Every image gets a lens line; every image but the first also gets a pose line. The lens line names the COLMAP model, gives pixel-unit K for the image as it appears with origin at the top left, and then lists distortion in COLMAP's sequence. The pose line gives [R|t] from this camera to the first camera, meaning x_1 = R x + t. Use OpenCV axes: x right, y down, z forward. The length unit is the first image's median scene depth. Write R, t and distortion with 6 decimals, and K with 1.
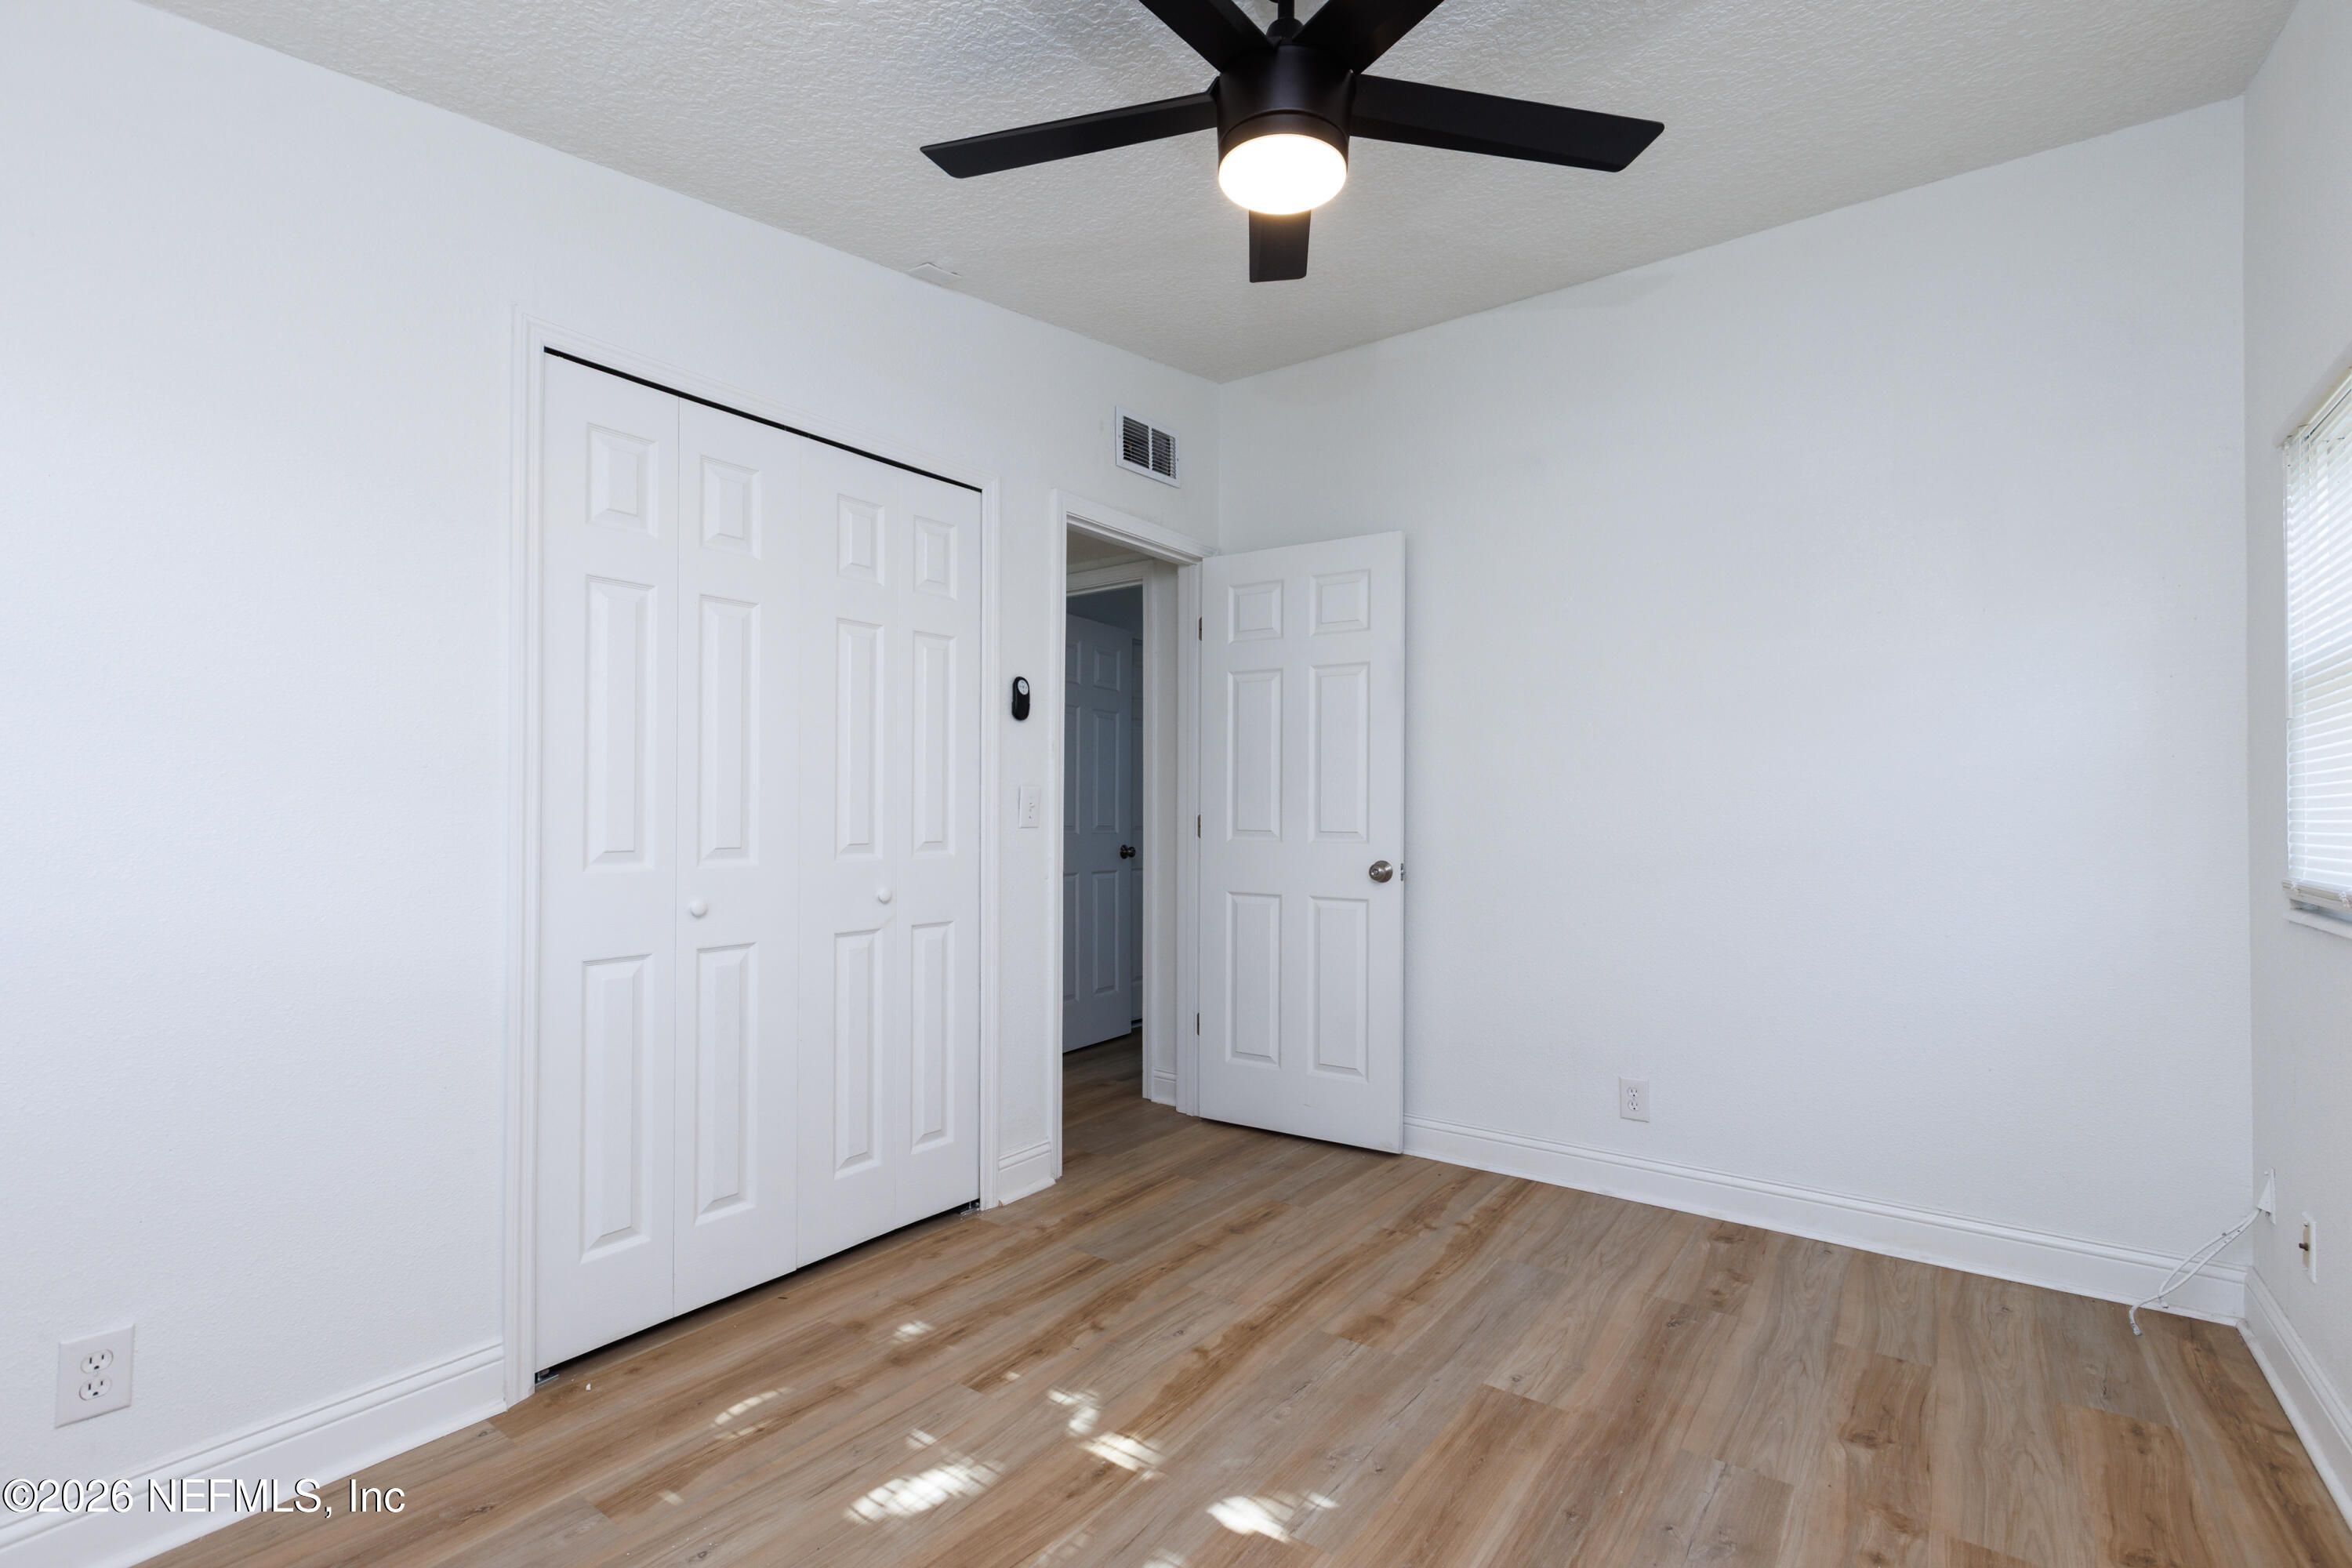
lens RADIAL K [[1053.3, 0, 1176.6], [0, 1053.3, 798.4], [0, 0, 1]] dist [0.008752, -0.001345]
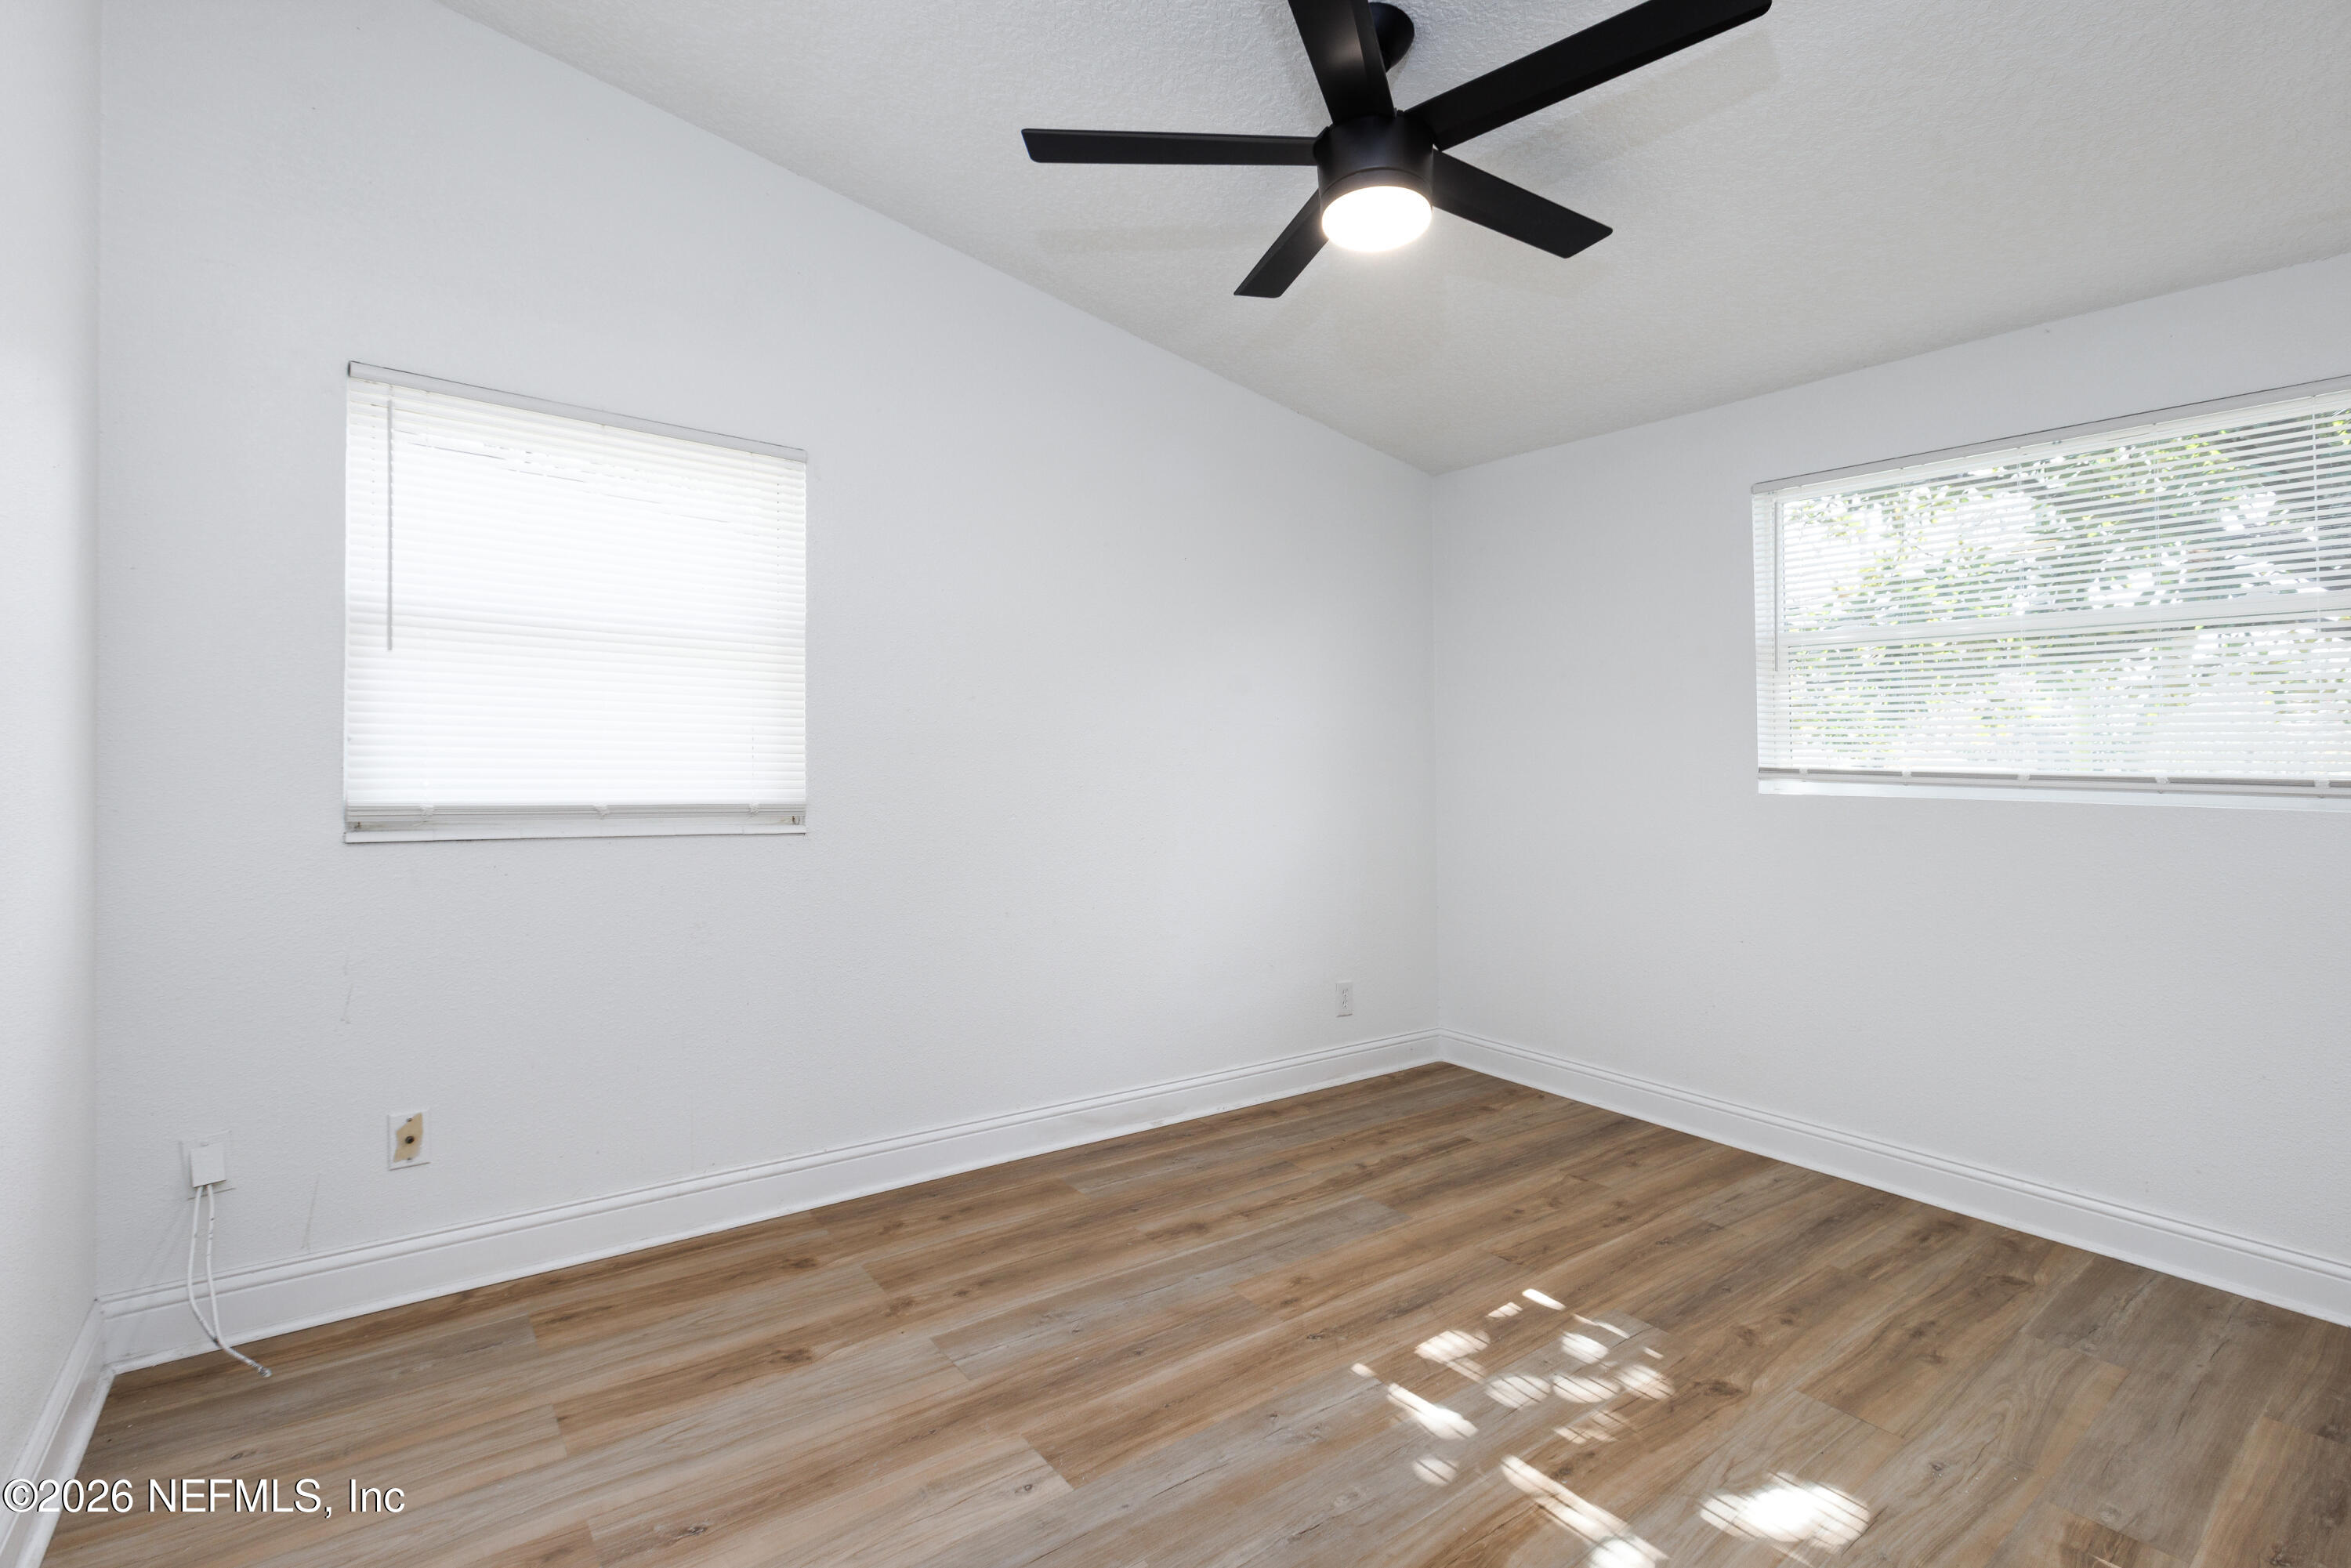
lens RADIAL K [[1052.8, 0, 1182.4], [0, 1052.8, 787.9], [0, 0, 1]] dist [0.008752, -0.001345]
pose [[-0.959550, -0.030370, 0.279897, 0.009369], [-0.029595, 0.999537, 0.006996, 0.026306], [-0.279980, -0.001570, -0.960005, 1.855651]]
